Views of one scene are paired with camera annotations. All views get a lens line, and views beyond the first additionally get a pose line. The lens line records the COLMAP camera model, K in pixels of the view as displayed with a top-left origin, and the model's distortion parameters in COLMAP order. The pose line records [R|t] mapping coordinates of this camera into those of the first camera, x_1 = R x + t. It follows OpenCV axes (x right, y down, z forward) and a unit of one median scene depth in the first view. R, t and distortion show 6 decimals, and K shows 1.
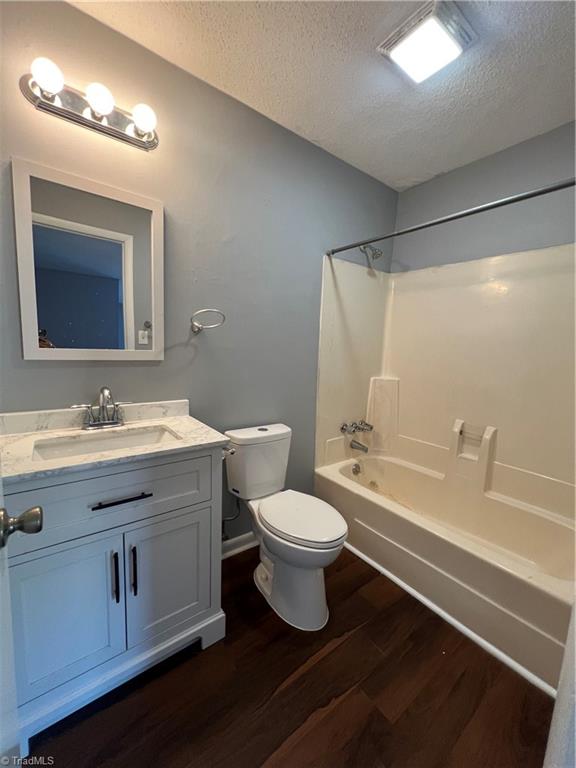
lens RADIAL K [[310.9, 0, 288.8], [0, 310.9, 379.2], [0, 0, 1]] dist [0.002184, 0.000023]
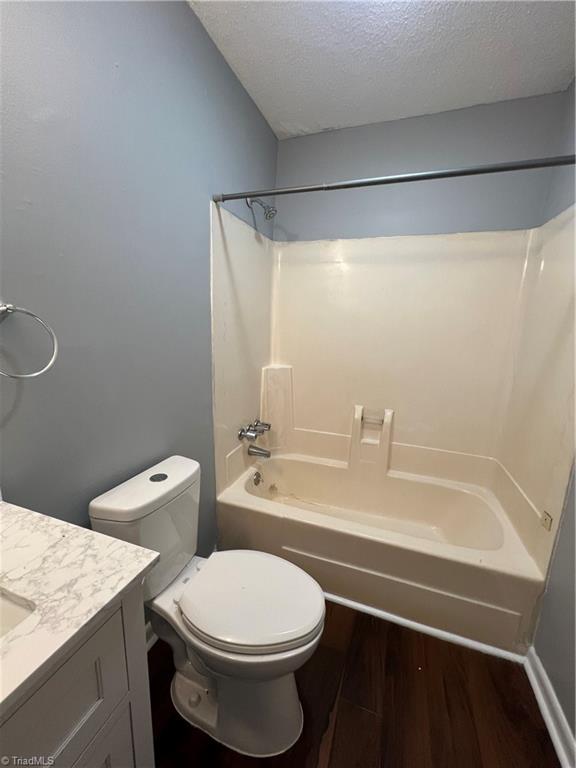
lens RADIAL K [[310.4, 0, 290.5], [0, 310.4, 381.1], [0, 0, 1]] dist [0.001117, -0.000064]
pose [[0.836463, -0.110394, 0.536789, -0.137702], [0.060492, 0.992114, 0.109772, -0.062295], [-0.544674, -0.059349, 0.836545, 0.282328]]
